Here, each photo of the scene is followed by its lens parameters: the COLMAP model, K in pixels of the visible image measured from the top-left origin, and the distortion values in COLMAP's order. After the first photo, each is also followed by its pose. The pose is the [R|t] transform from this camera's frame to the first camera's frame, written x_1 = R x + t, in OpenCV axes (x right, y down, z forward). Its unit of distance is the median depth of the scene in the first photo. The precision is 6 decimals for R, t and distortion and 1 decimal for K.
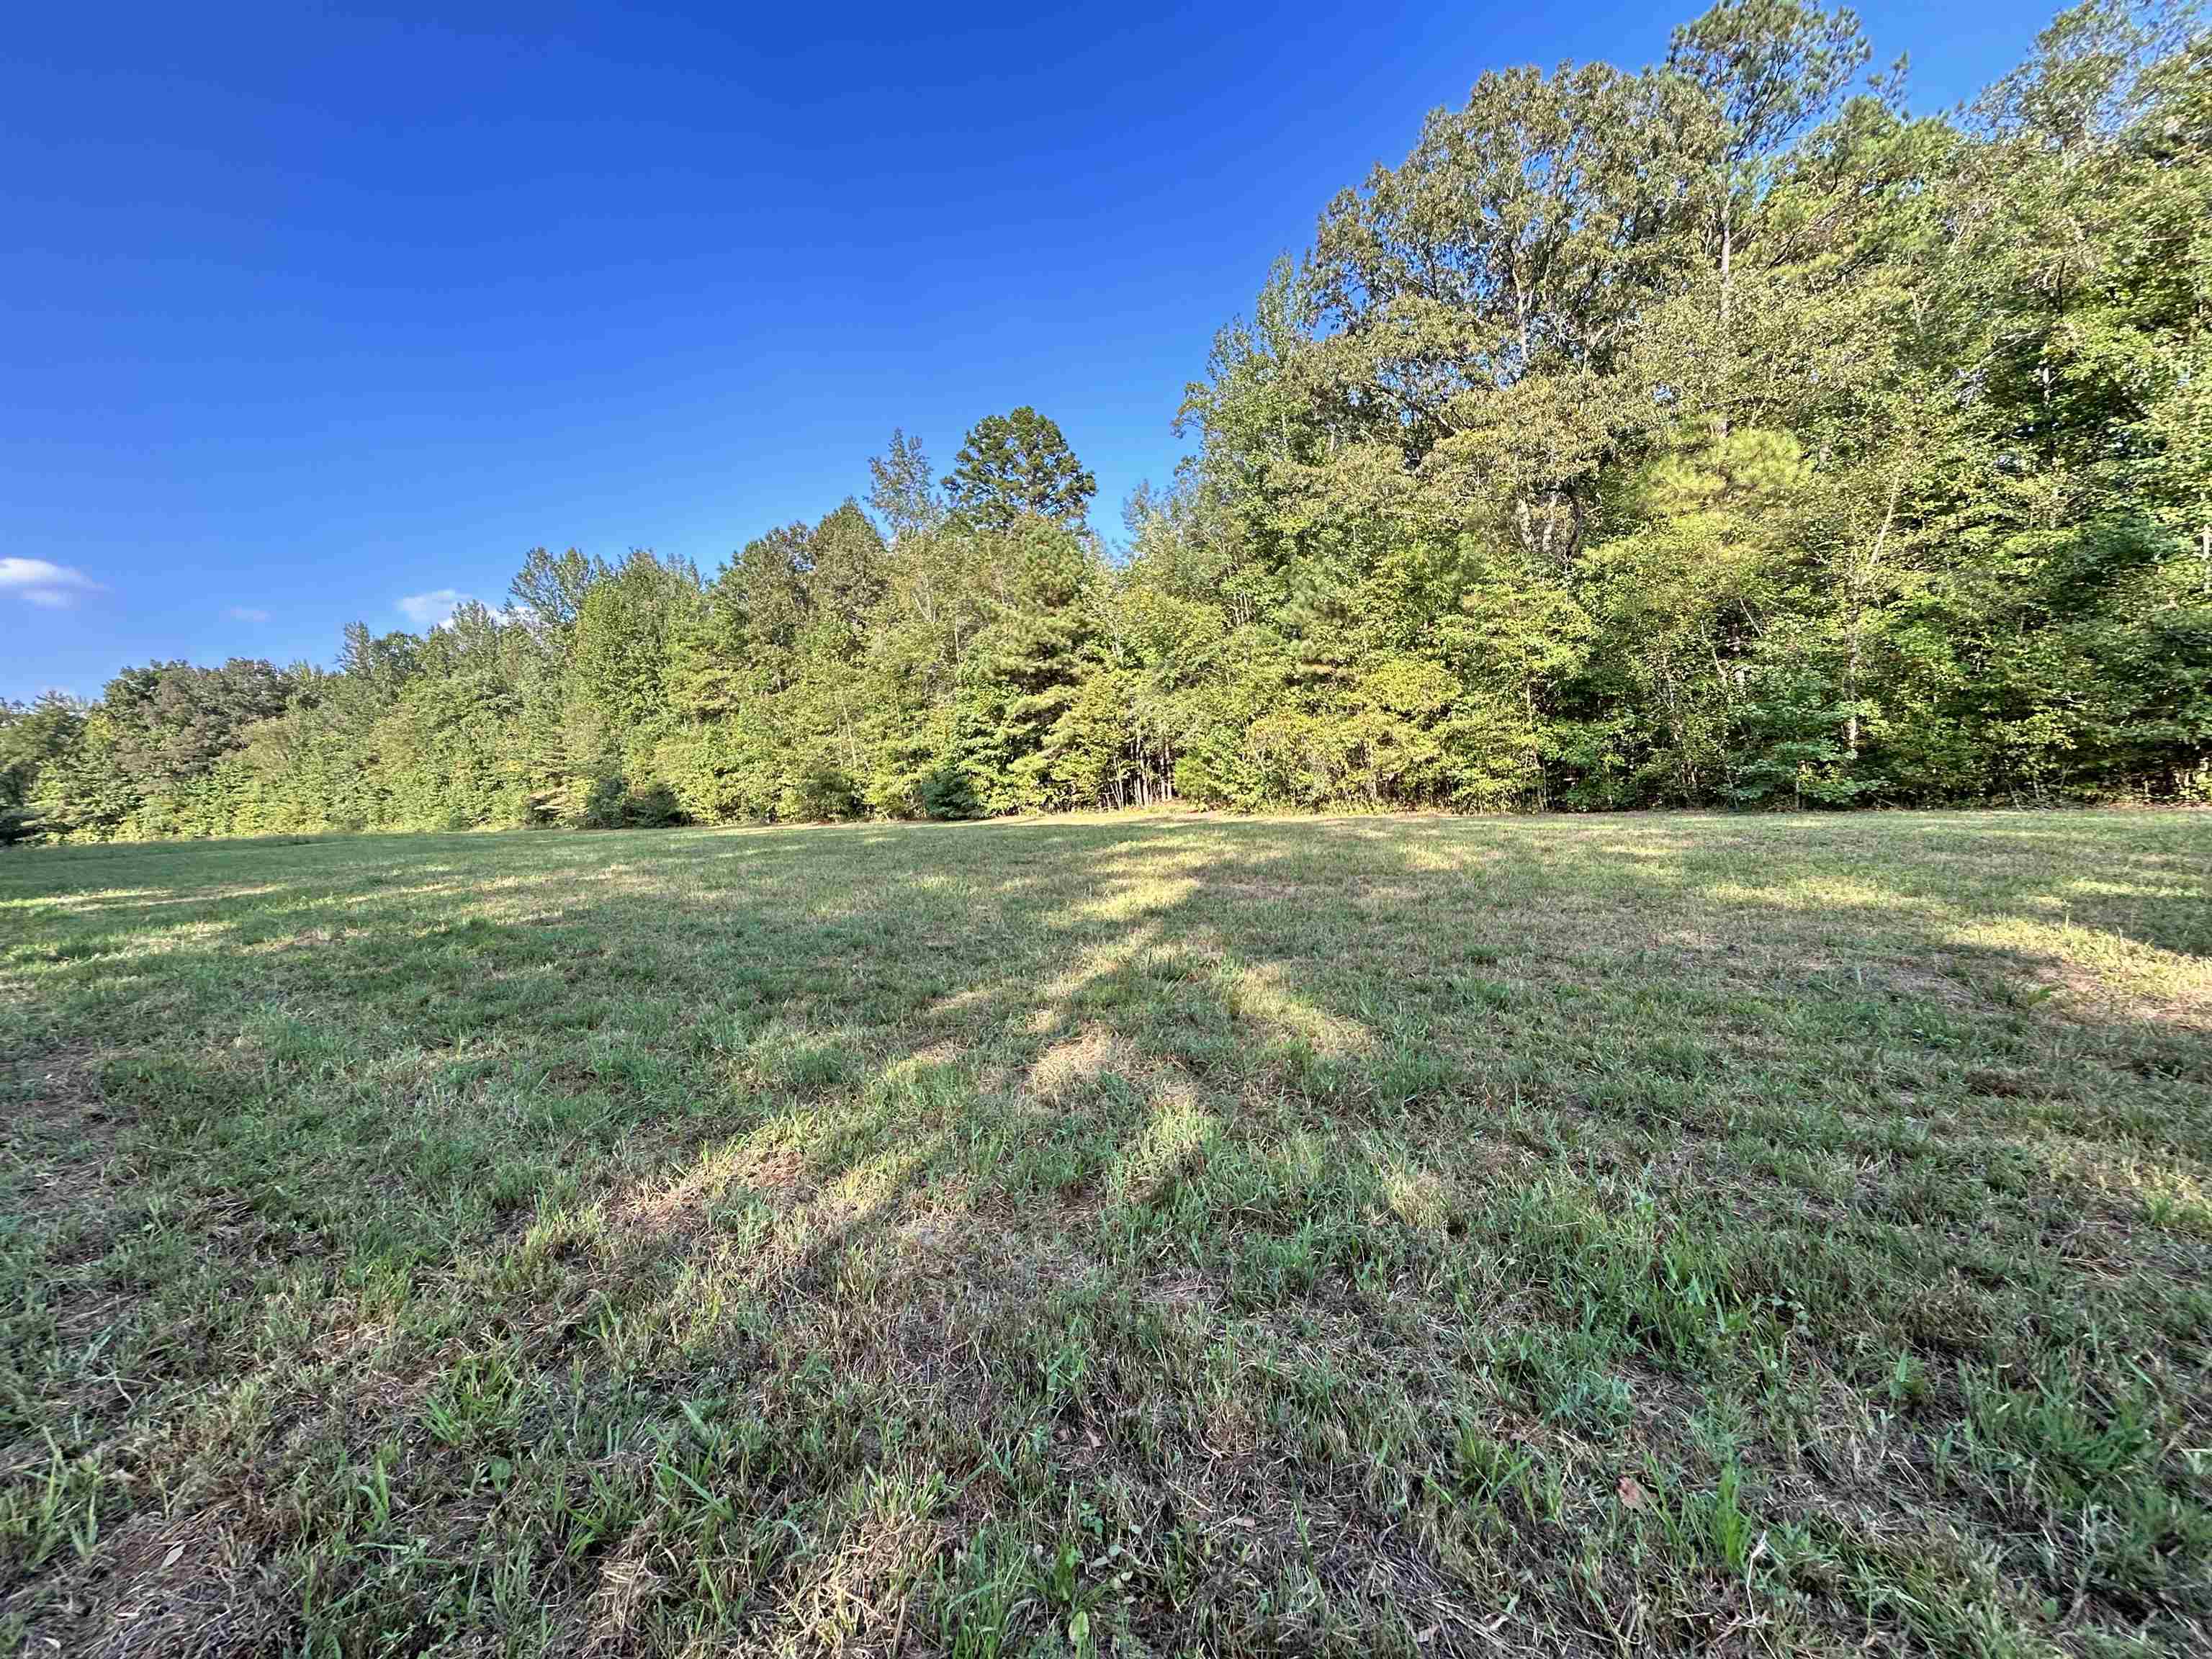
lens RADIAL K [[891.6, 0, 1112.4], [0, 891.6, 827.0], [0, 0, 1]] dist [-0.000263, -0.000425]
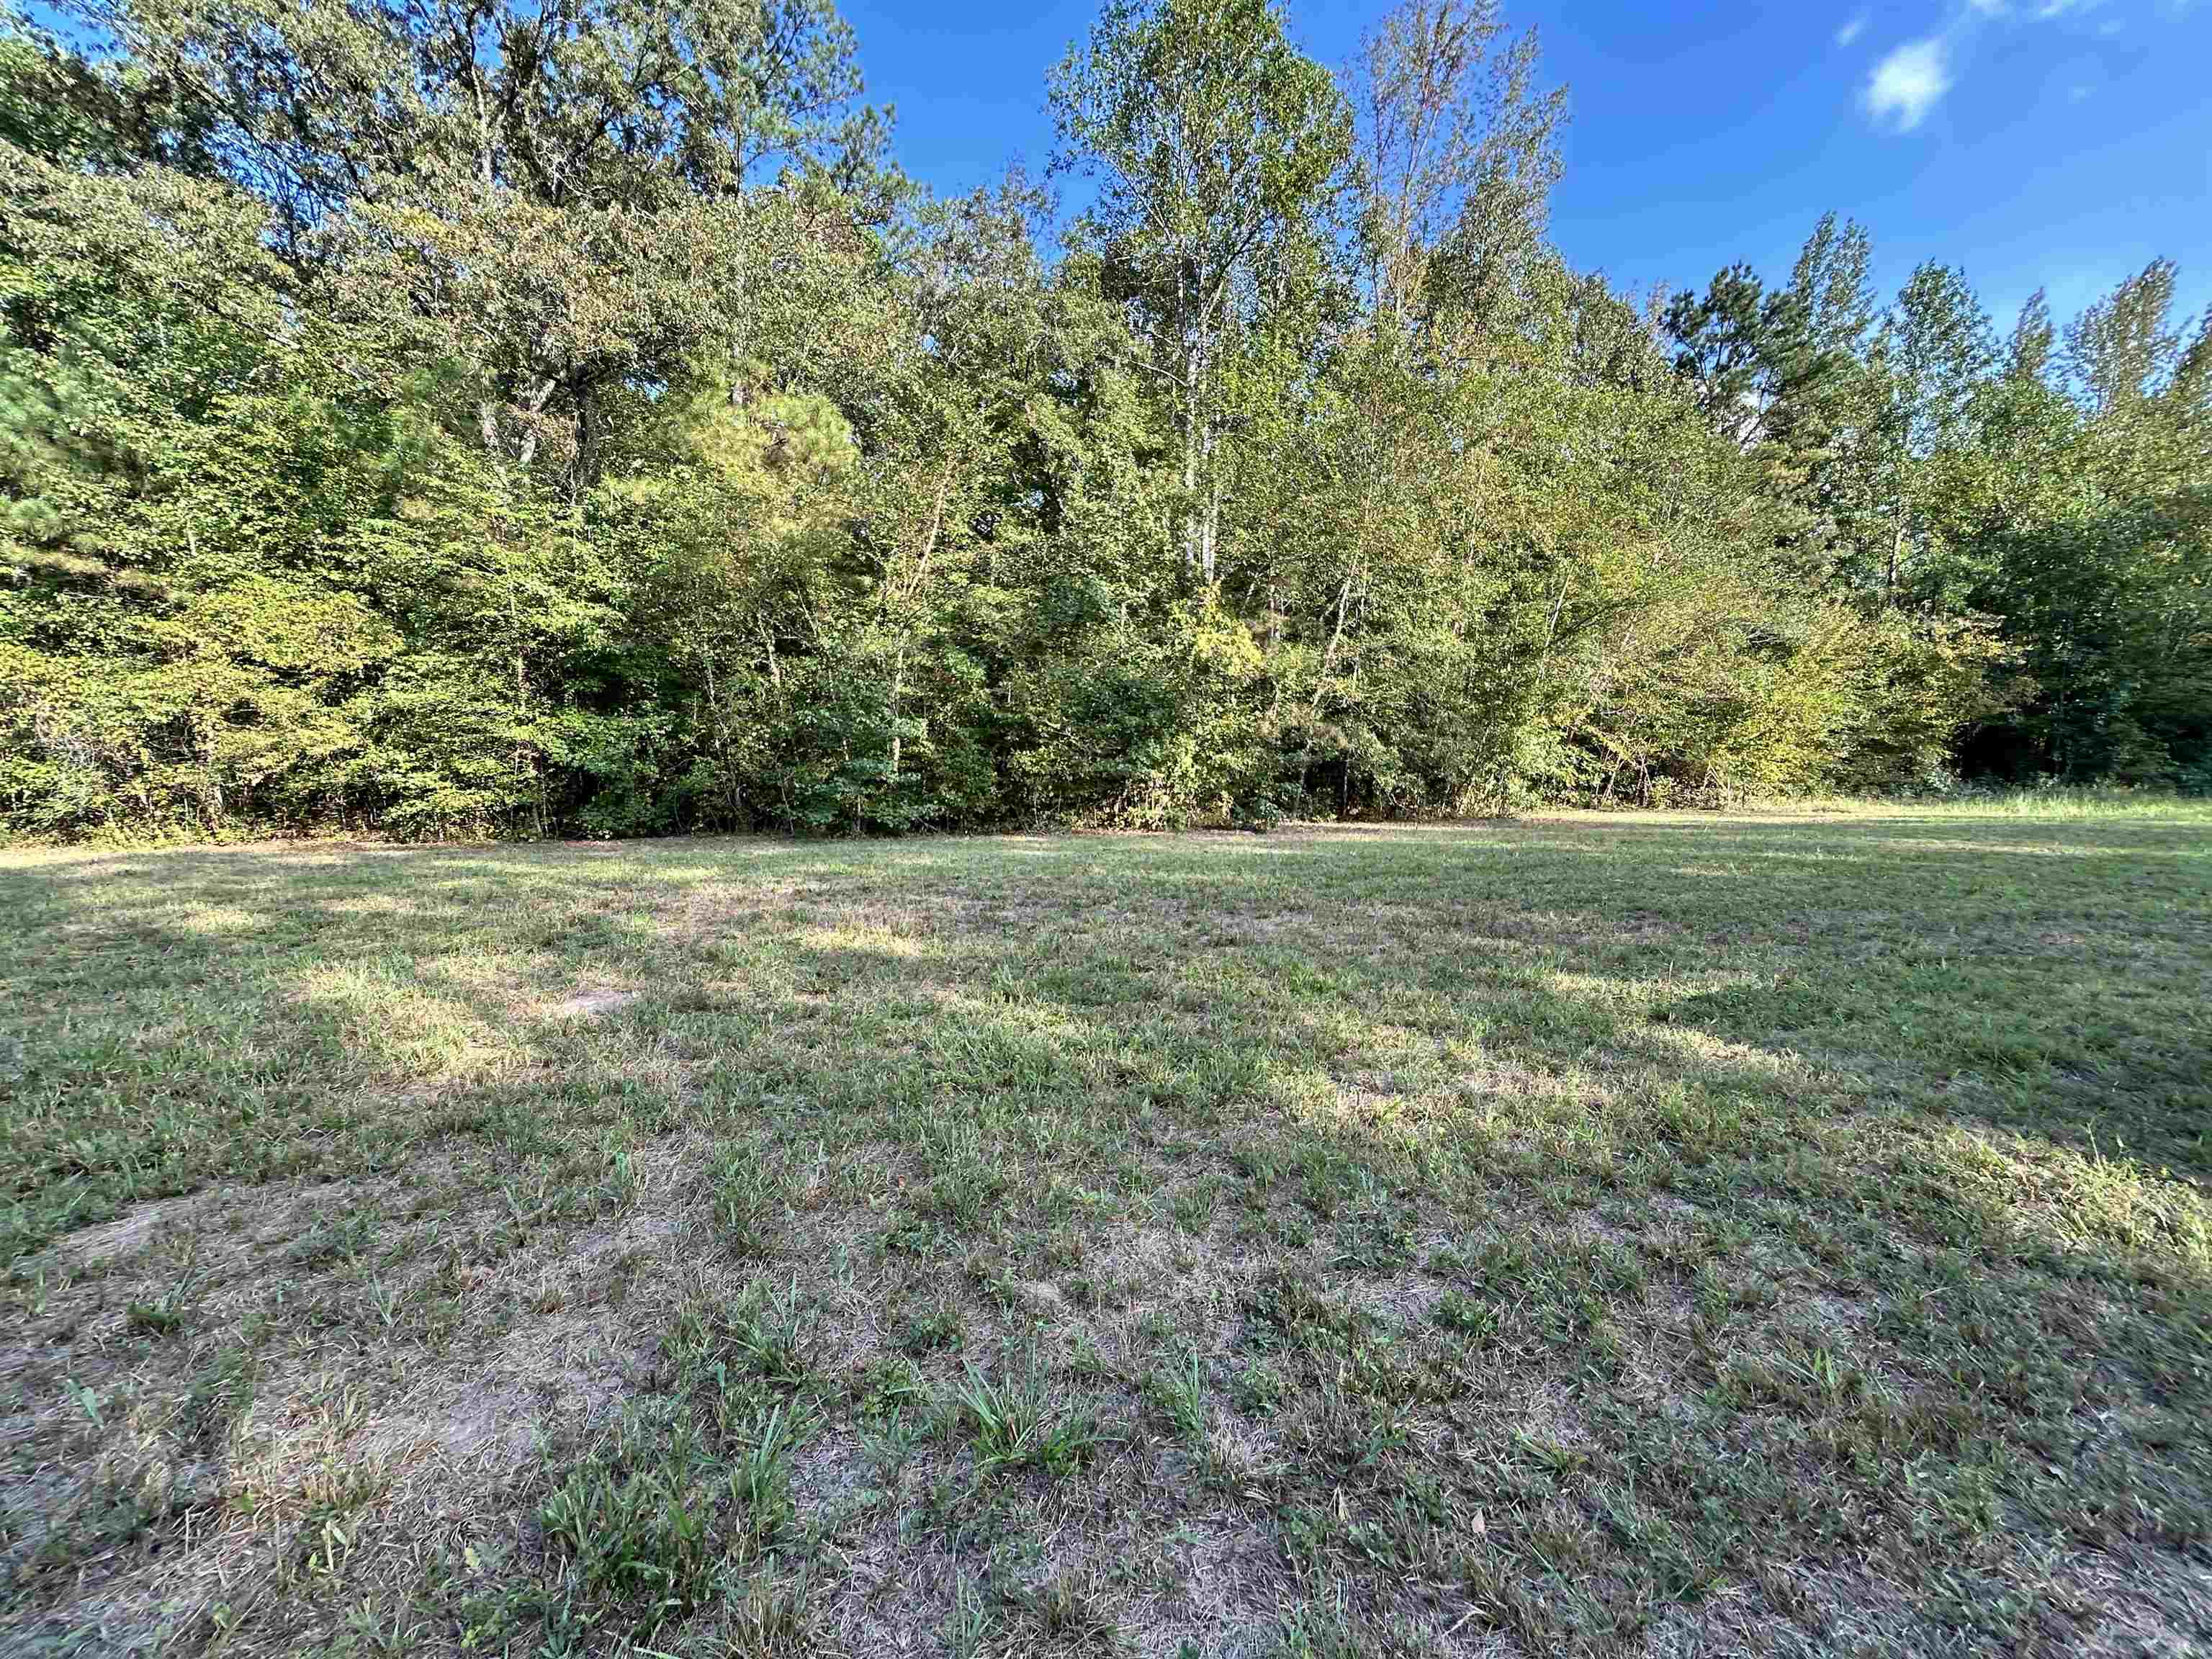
lens RADIAL K [[891.6, 0, 1093.9], [0, 891.6, 822.5], [0, 0, 1]] dist [-0.000263, -0.000425]
pose [[0.487908, -0.006713, 0.872869, 0.063354], [0.016466, 0.999863, -0.001514, -0.015846], [-0.872740, 0.015111, 0.487952, 0.211568]]
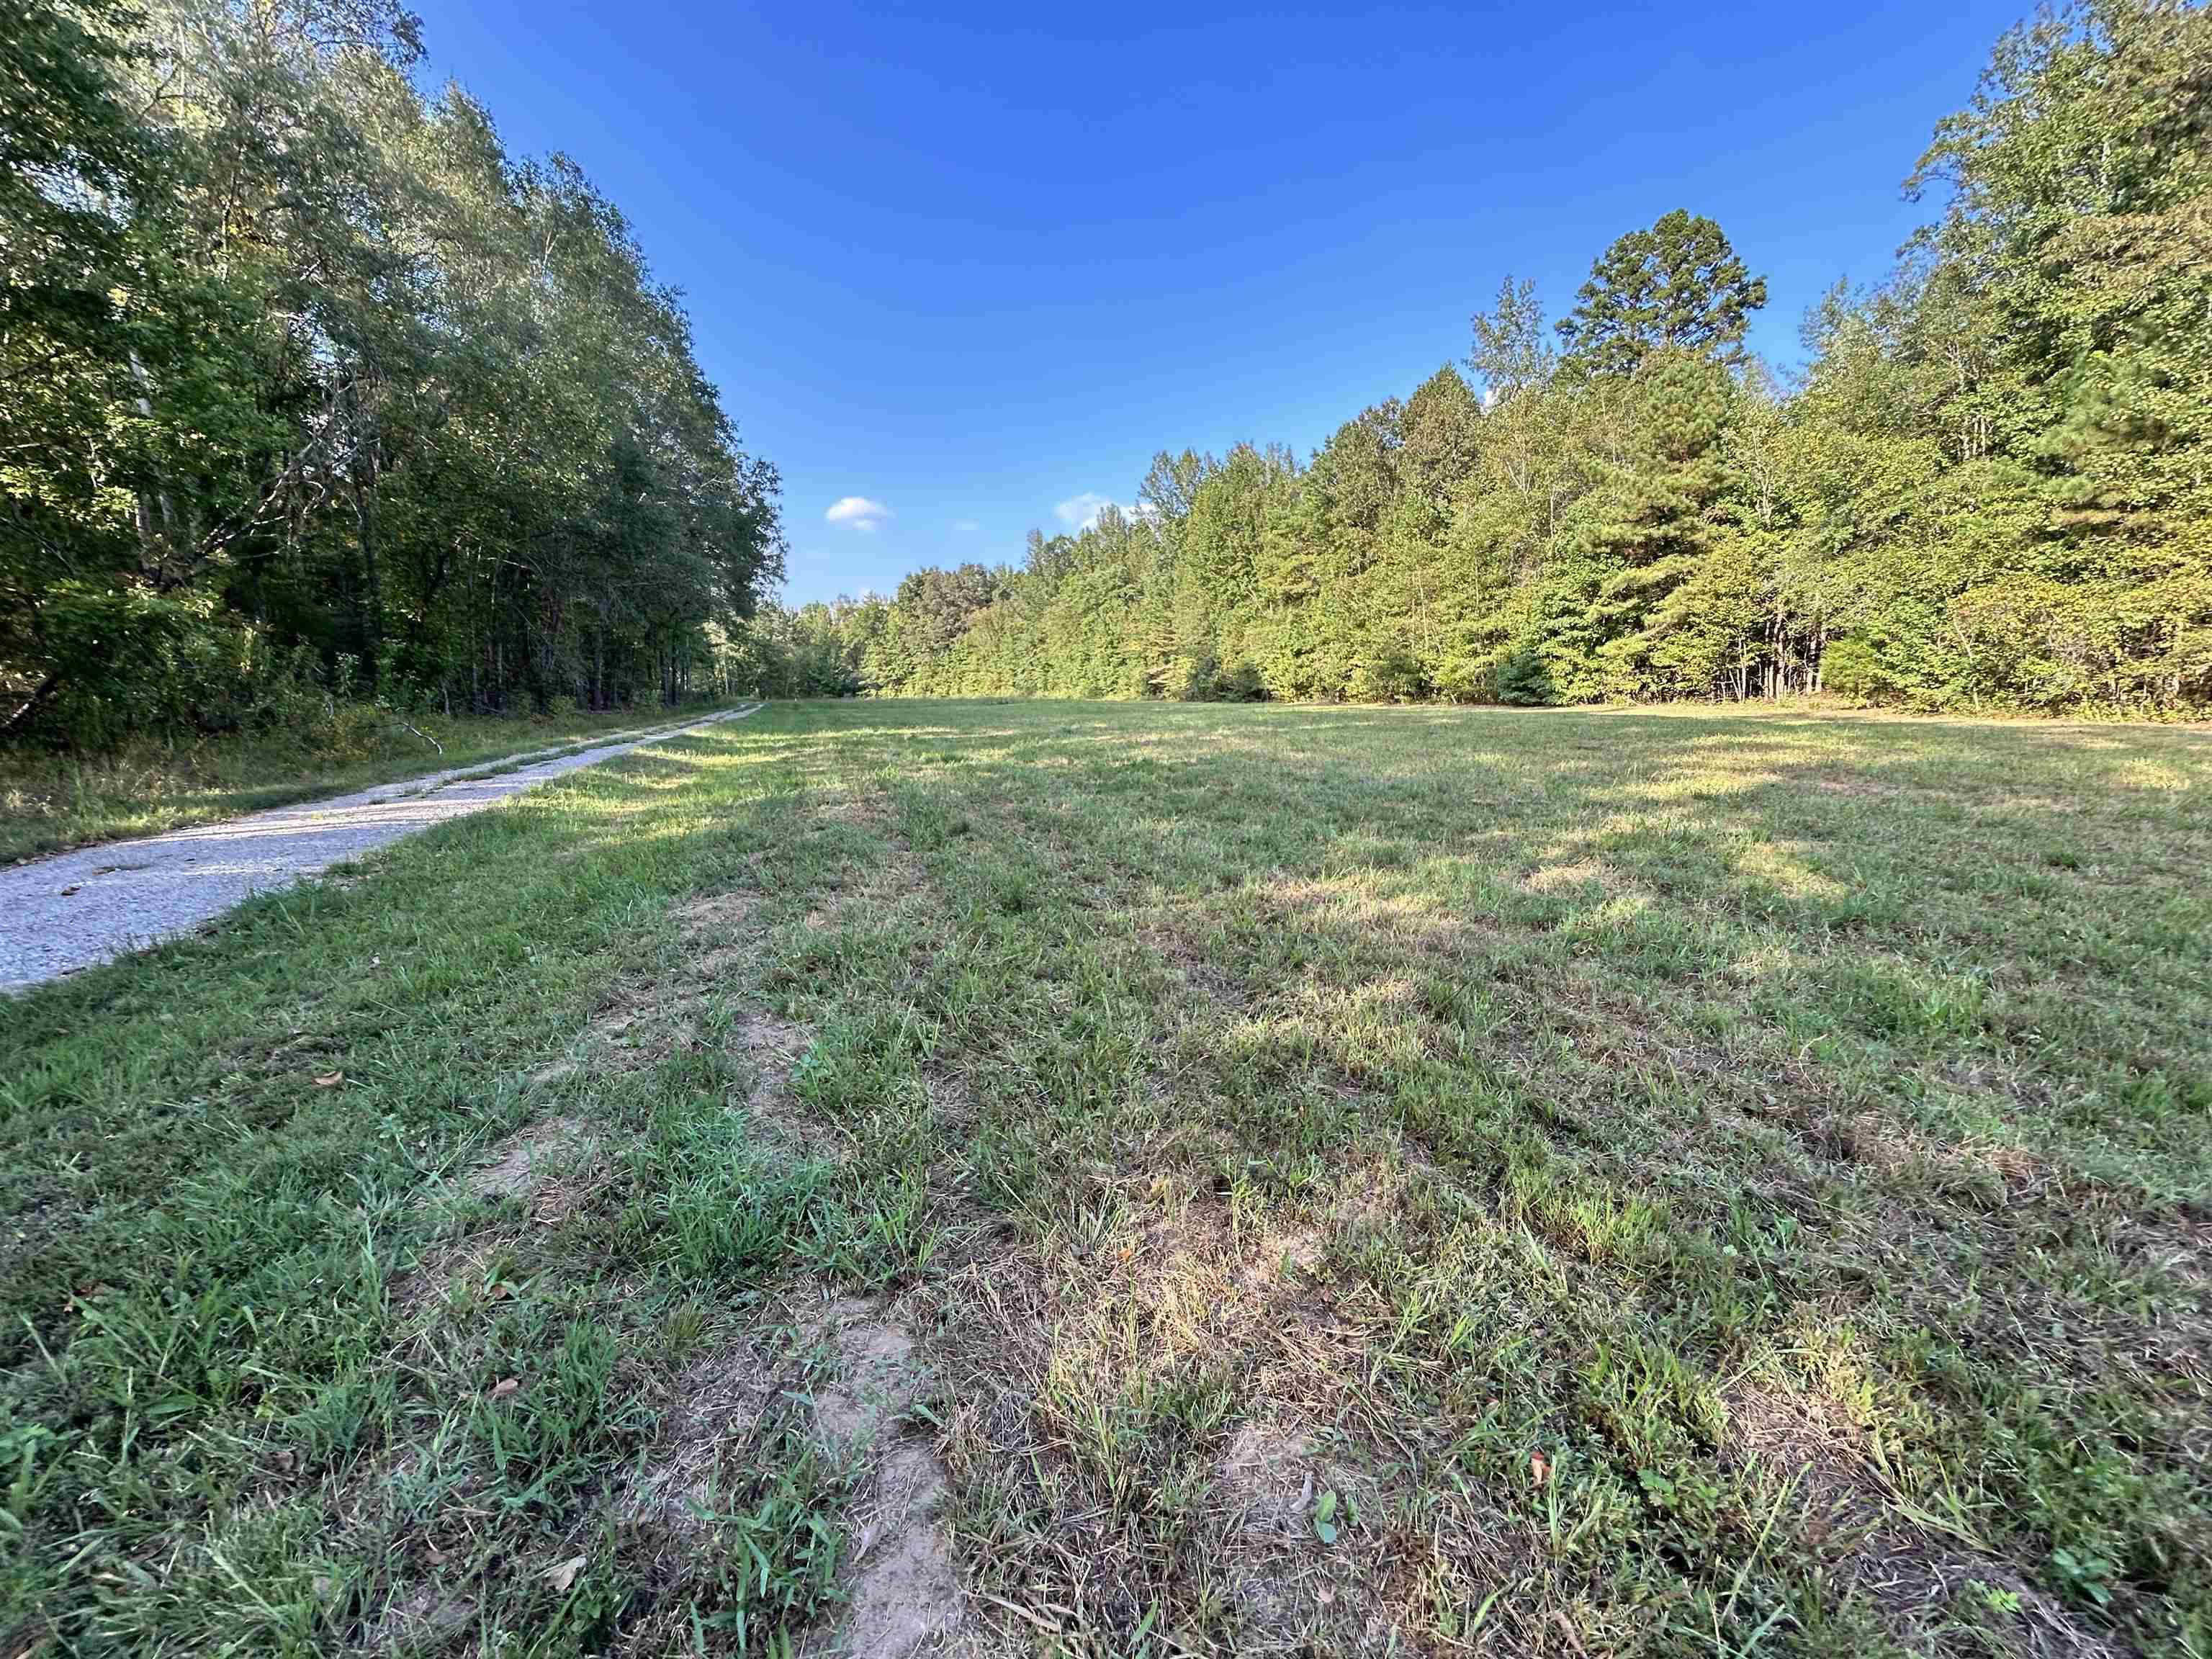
lens RADIAL K [[891.6, 0, 1095.4], [0, 891.6, 823.1], [0, 0, 1]] dist [-0.000263, -0.000425]
pose [[0.808356, 0.118950, -0.576551, 0.020077], [-0.044714, 0.988950, 0.141343, 0.002516], [0.586993, -0.088475, 0.804743, -0.070877]]
